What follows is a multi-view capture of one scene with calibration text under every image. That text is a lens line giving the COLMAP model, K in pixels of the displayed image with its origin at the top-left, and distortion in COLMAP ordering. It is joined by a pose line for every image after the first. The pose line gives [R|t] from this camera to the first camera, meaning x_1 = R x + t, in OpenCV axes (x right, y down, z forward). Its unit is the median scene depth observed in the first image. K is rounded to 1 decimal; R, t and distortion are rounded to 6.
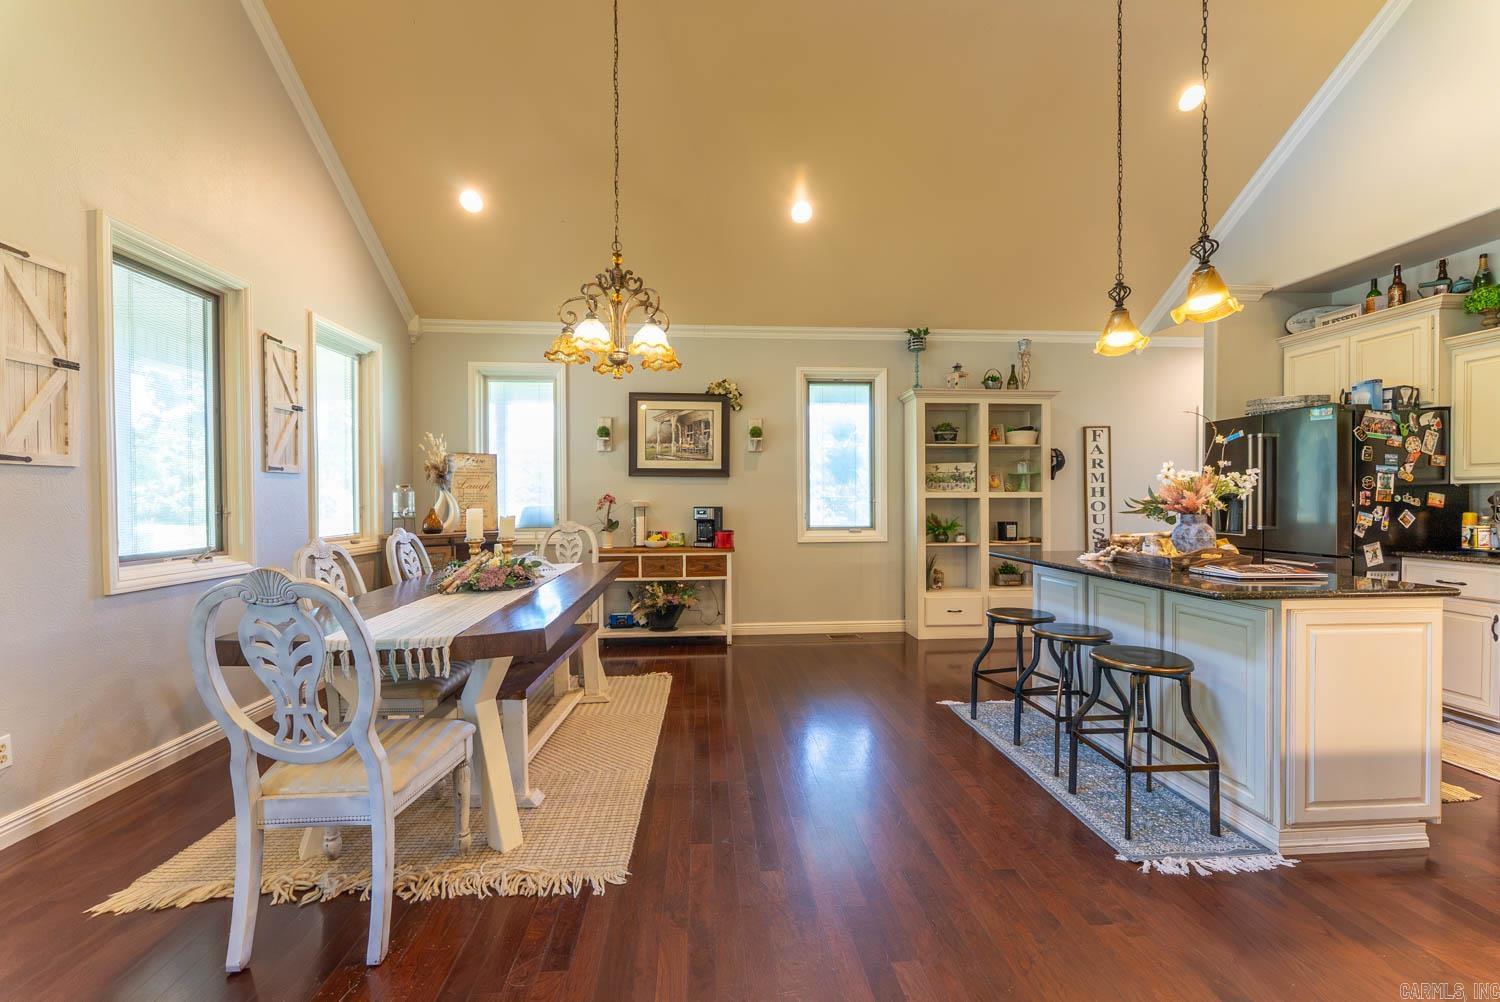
lens RADIAL K [[601.3, 0, 742.7], [0, 601.3, 505.8], [0, 0, 1]] dist [-0.002184, -0.000100]
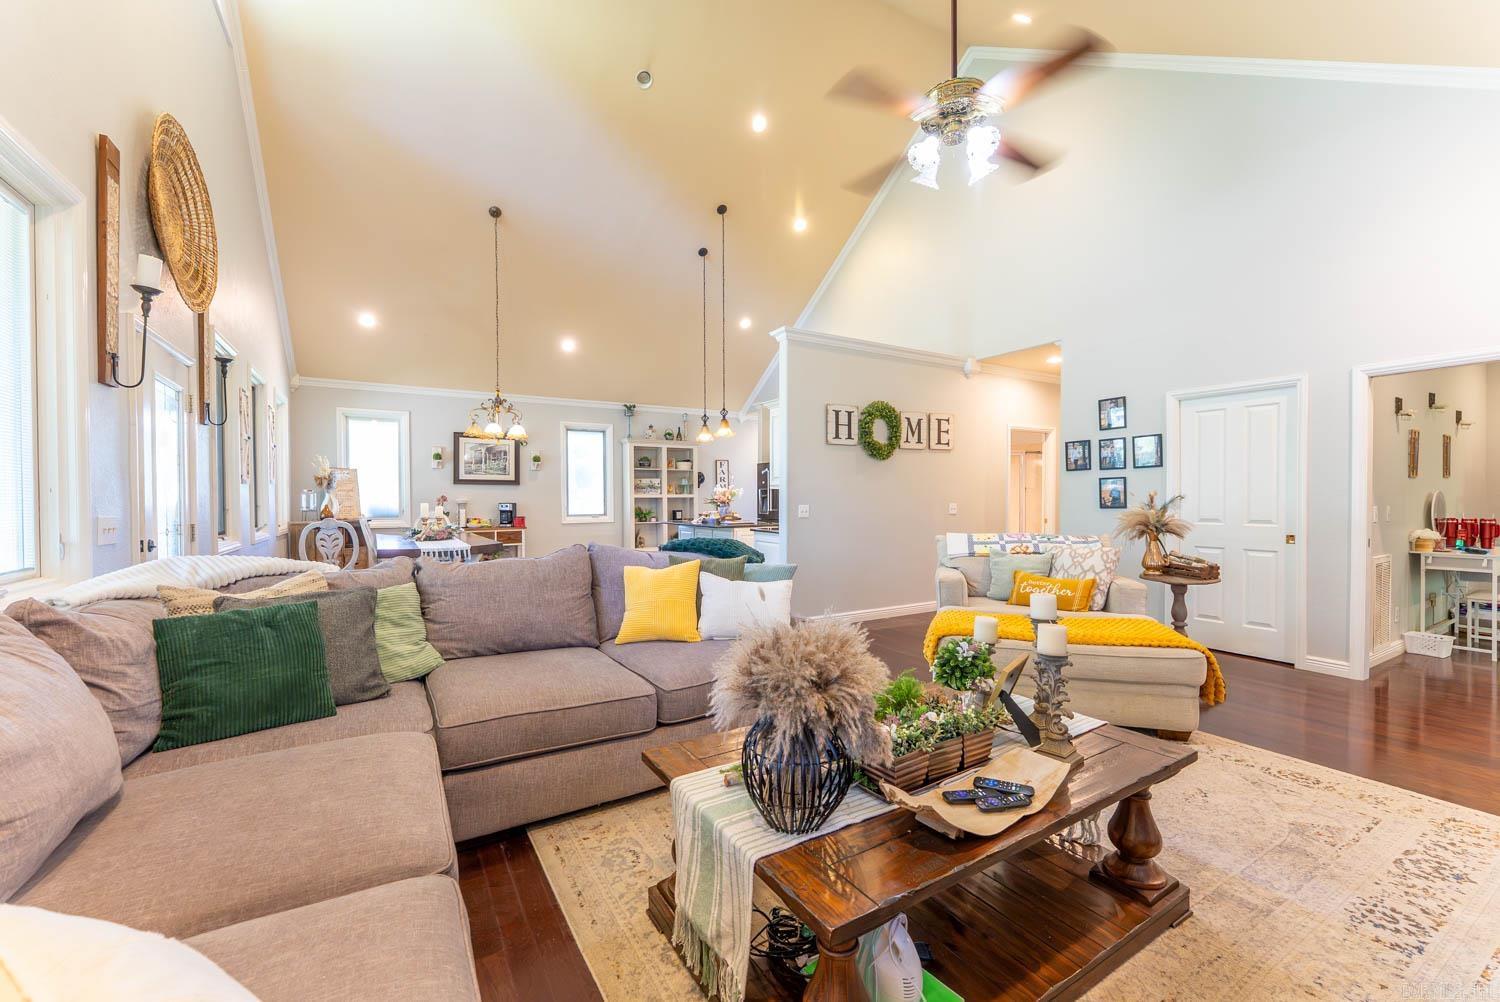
lens RADIAL K [[601.3, 0, 747.2], [0, 601.3, 505.3], [0, 0, 1]] dist [-0.002184, -0.000100]
pose [[0.891586, -0.006454, 0.452805, -0.217365], [0.006278, 0.999979, 0.001890, 0.008855], [-0.452807, 0.001158, 0.891608, -0.782273]]
